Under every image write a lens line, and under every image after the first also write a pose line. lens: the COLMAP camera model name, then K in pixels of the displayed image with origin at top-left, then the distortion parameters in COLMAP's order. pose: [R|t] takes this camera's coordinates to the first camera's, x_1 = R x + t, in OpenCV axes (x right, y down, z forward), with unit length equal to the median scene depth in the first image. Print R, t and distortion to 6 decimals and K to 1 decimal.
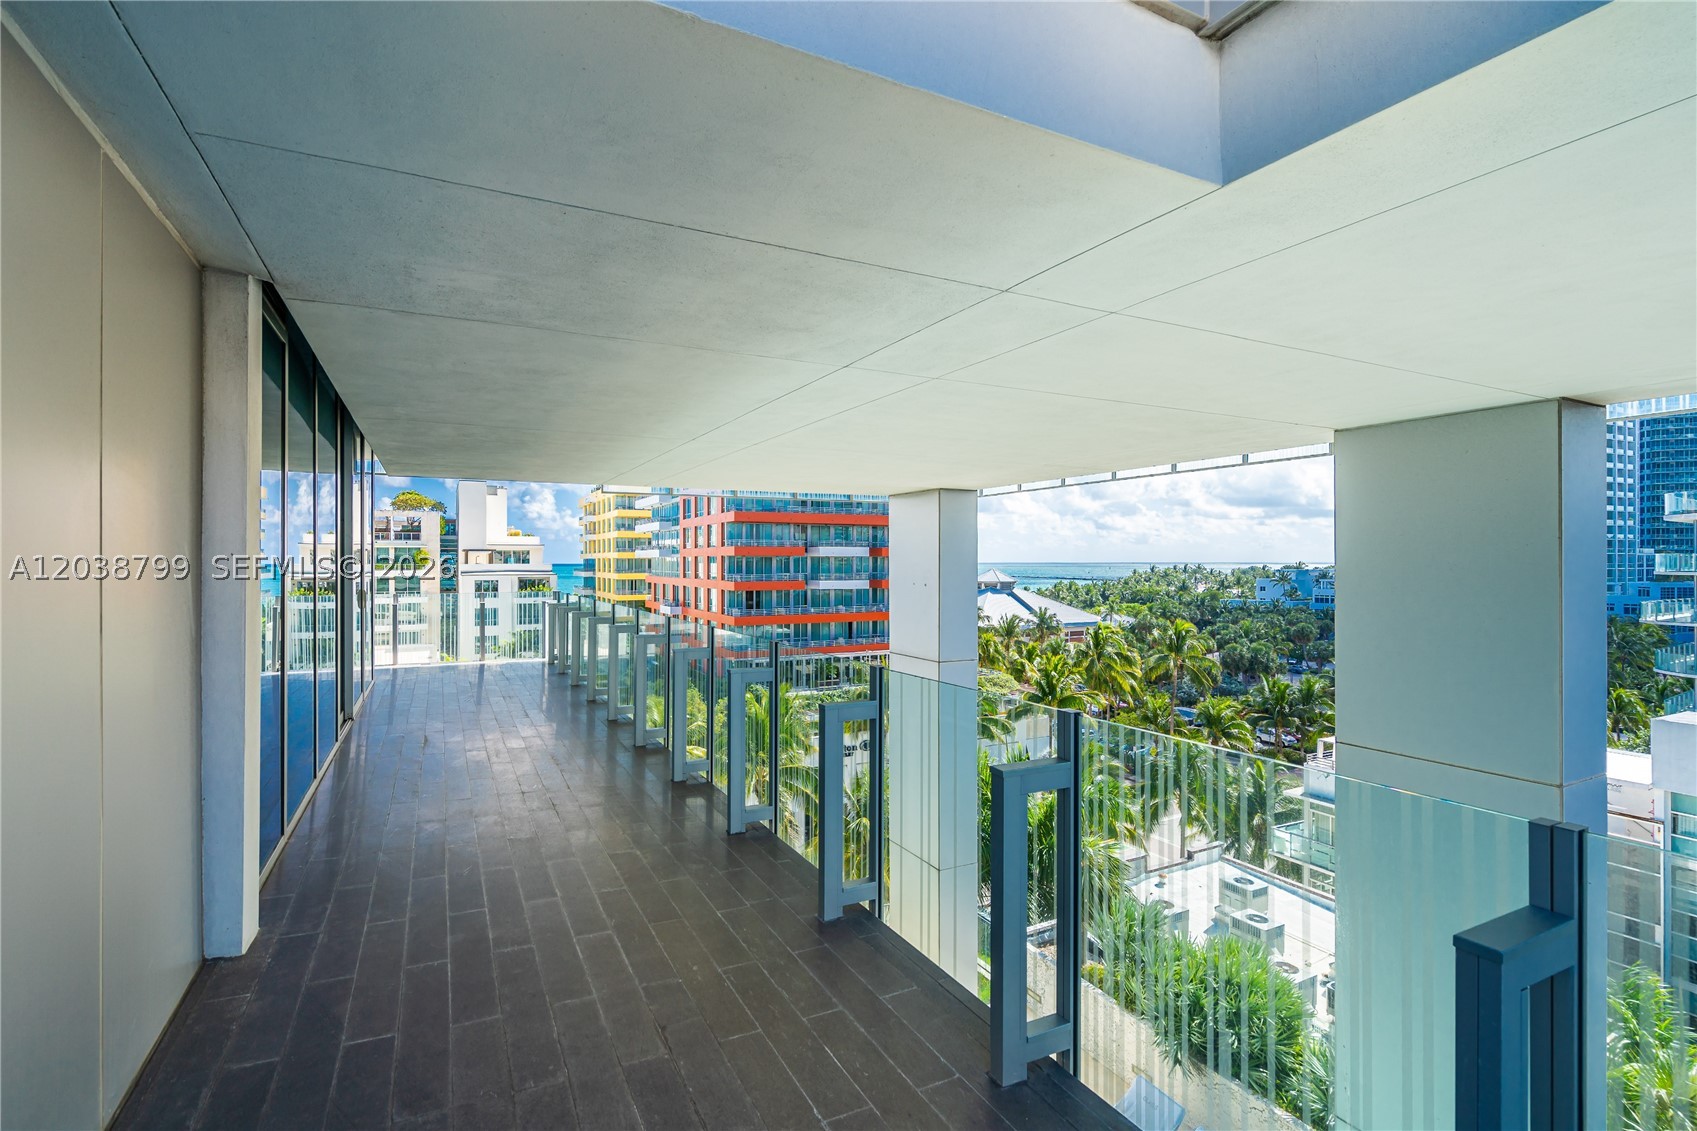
lens RADIAL K [[789.0, 0, 844.6], [0, 789.0, 561.1], [0, 0, 1]] dist [-0.000832, -0.000013]
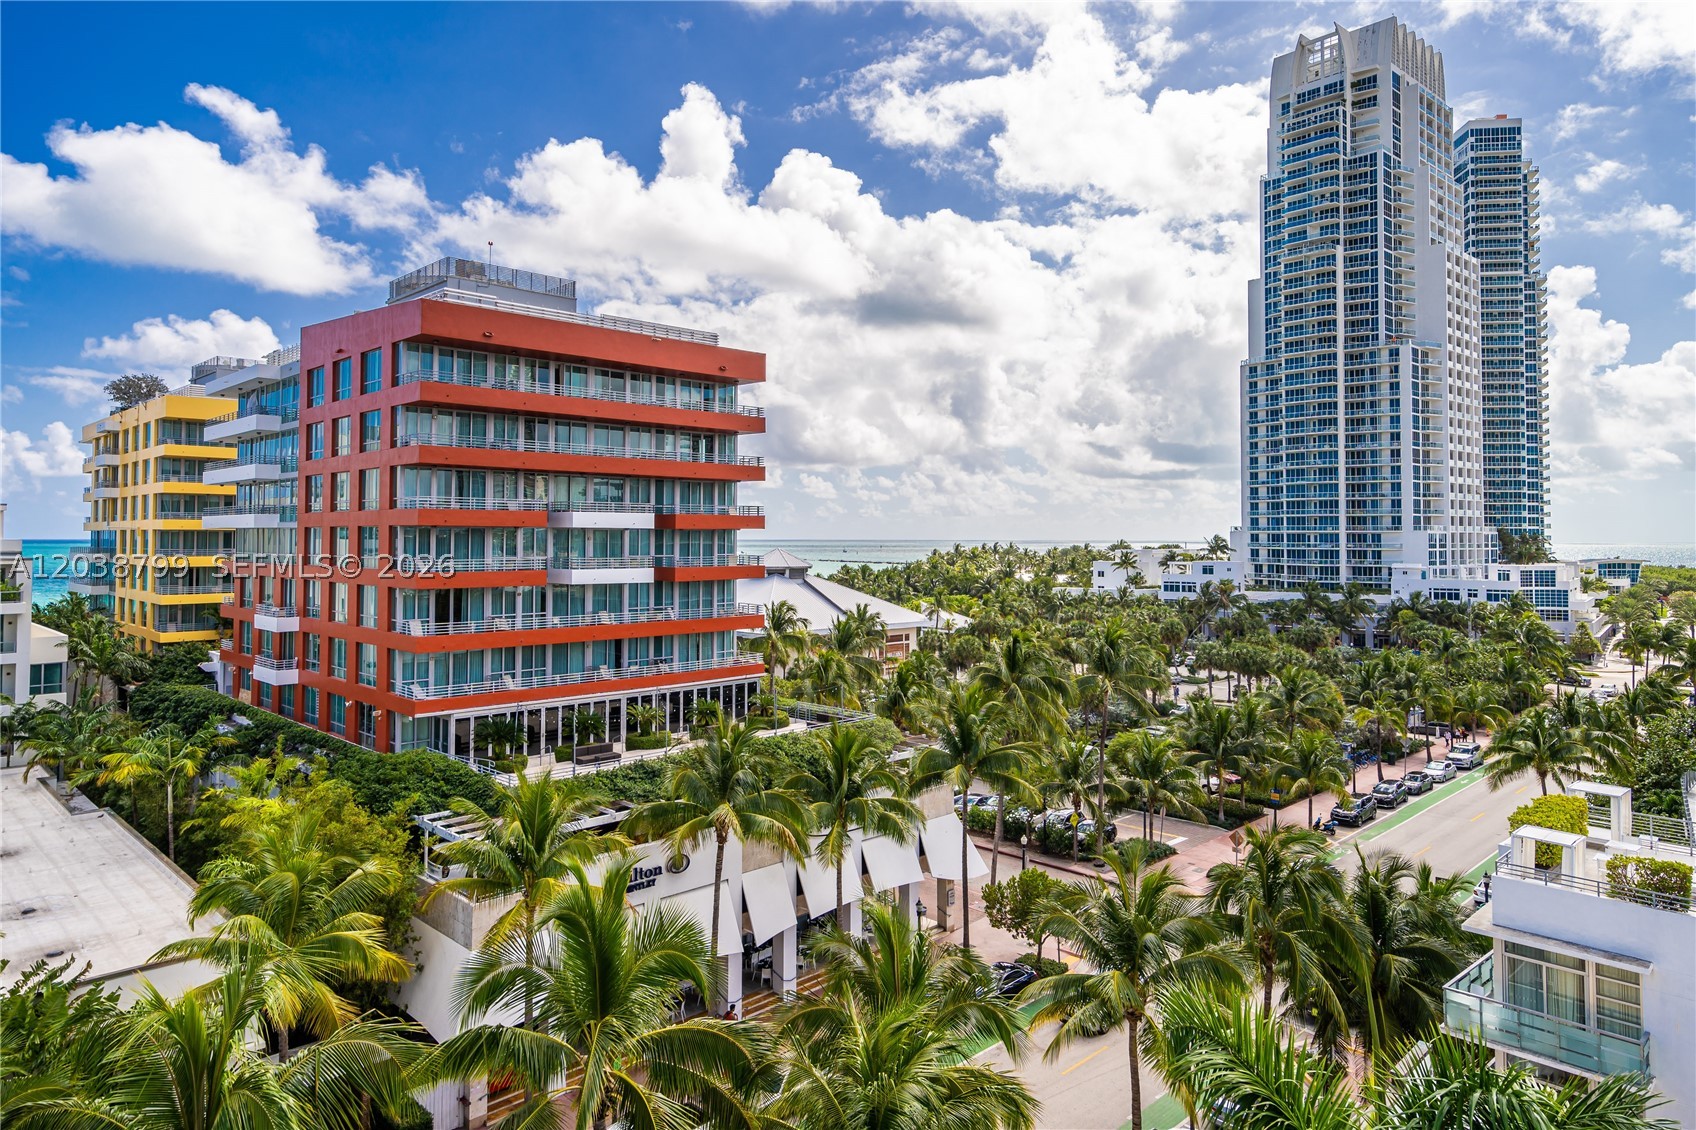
lens RADIAL K [[1061.3, 0, 854.7], [0, 1061.3, 524.3], [0, 0, 1]] dist [0.015914, -0.003233]
pose [[0.954838, 0.007667, 0.297026, -0.062829], [-0.004087, 0.999911, -0.012670, 0.000587], [-0.297097, 0.010884, 0.954785, 0.187128]]
